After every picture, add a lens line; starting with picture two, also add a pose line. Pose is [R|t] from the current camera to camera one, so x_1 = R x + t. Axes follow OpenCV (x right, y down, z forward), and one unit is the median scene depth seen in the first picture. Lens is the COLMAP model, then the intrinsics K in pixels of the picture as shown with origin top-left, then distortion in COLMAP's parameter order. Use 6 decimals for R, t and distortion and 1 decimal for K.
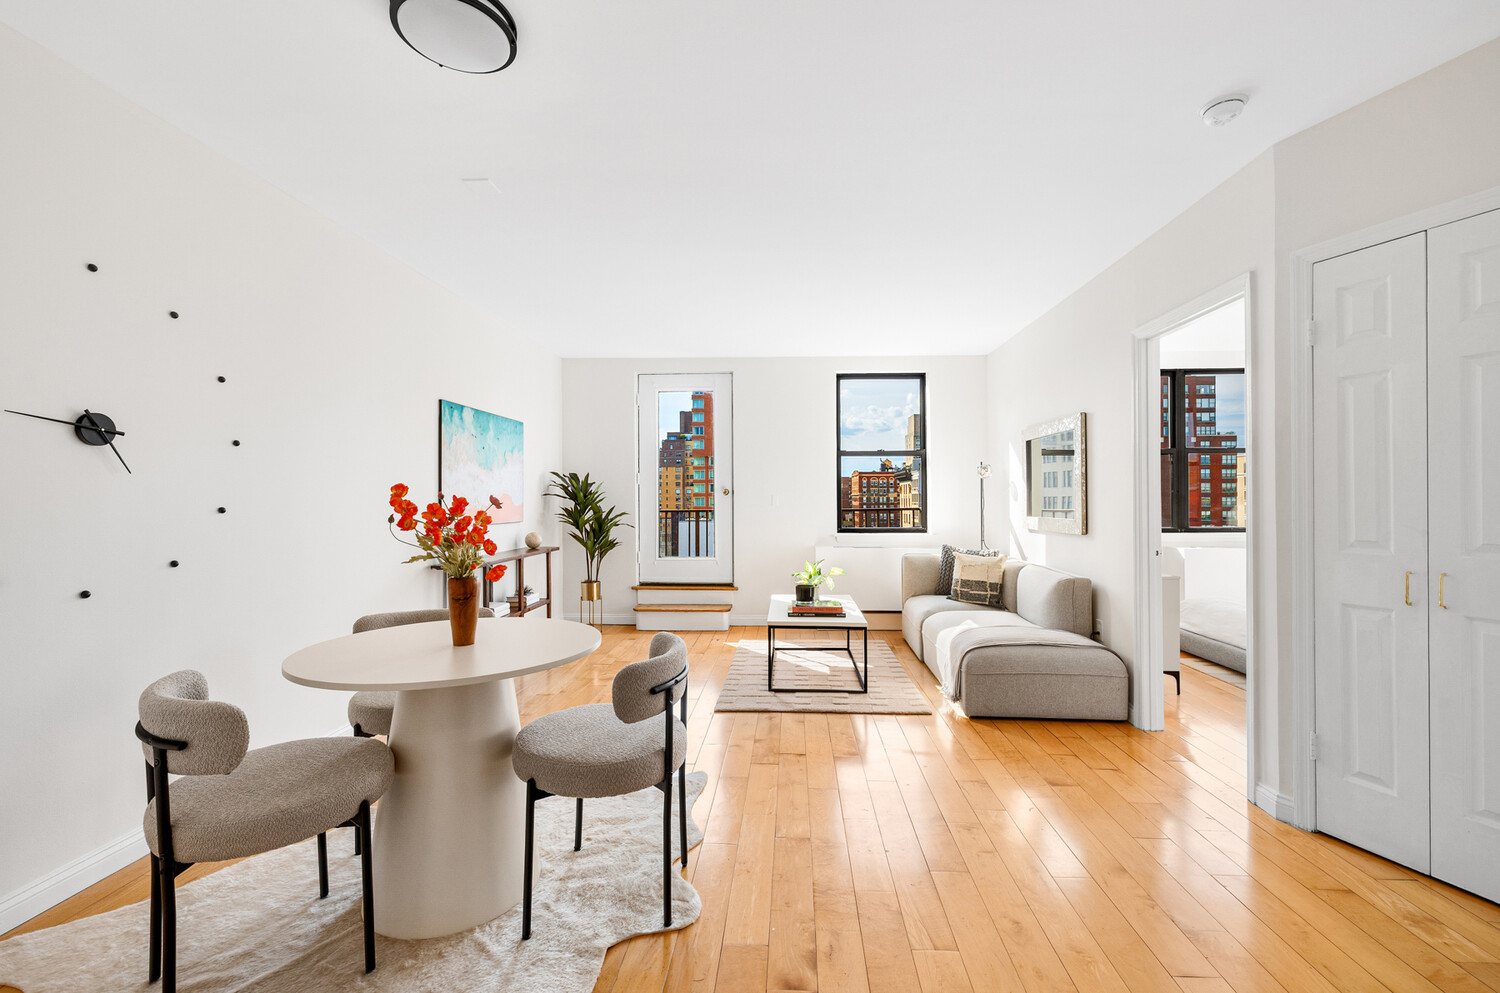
lens RADIAL K [[647.6, 0, 750.0], [0, 647.6, 496.5], [0, 0, 1]] dist [-0.001089, -0.000175]
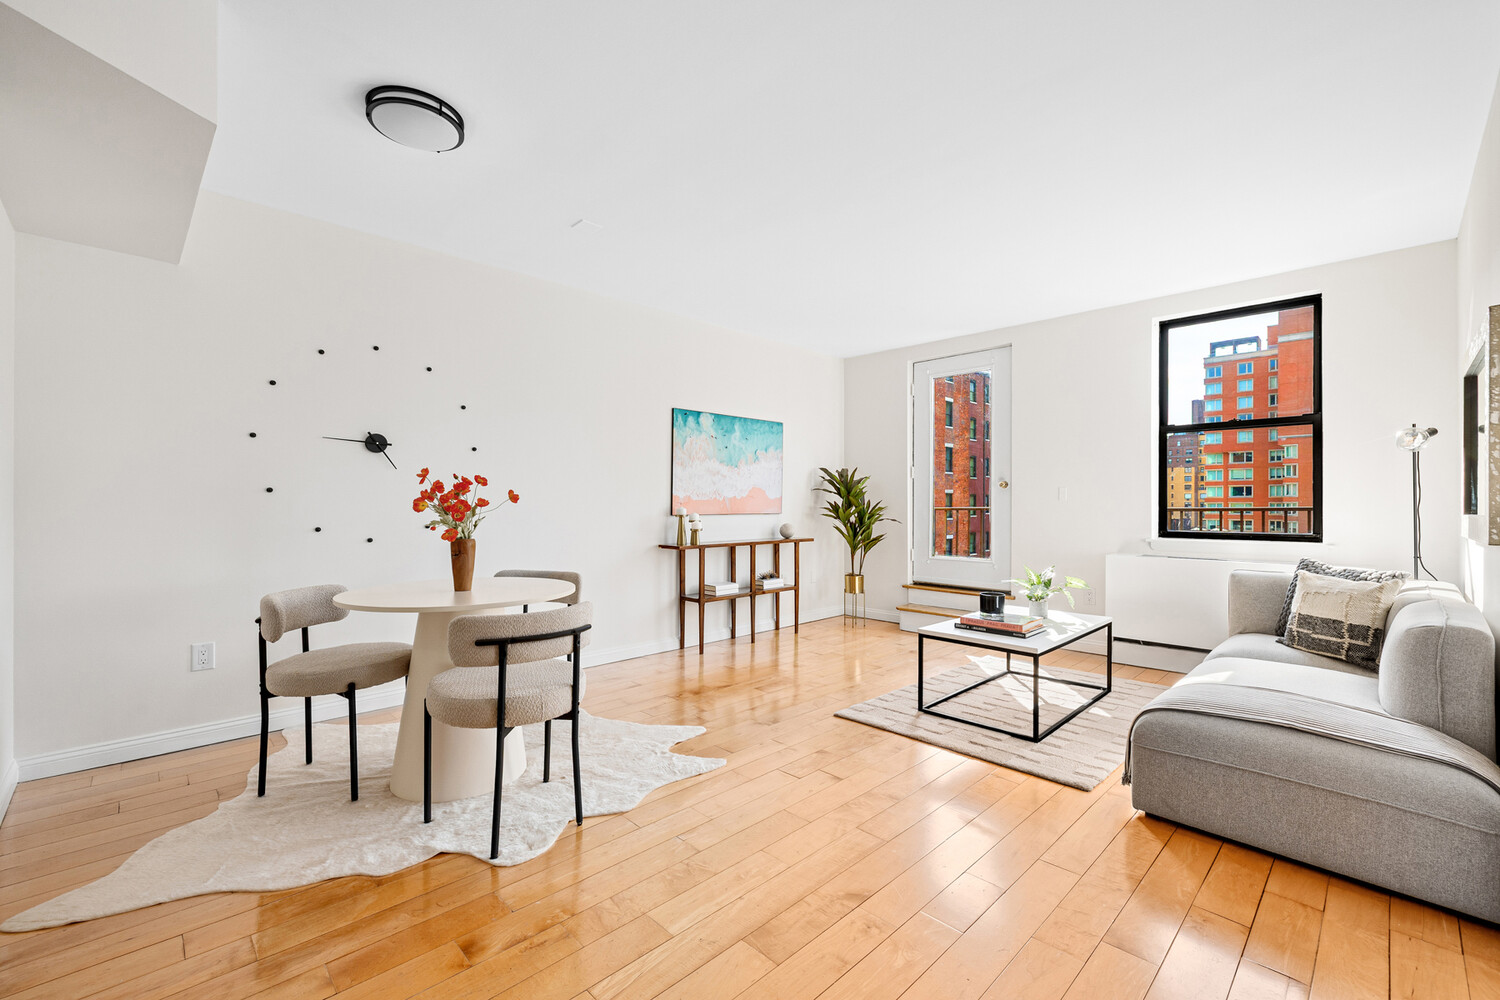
lens RADIAL K [[626.9, 0, 740.6], [0, 626.9, 503.7], [0, 0, 1]] dist [0.007866, 0.000007]
pose [[0.733817, 0.002271, -0.679344, 0.341177], [-0.001009, 0.999997, 0.002253, 0.021075], [0.679347, -0.000968, 0.733817, 0.188535]]
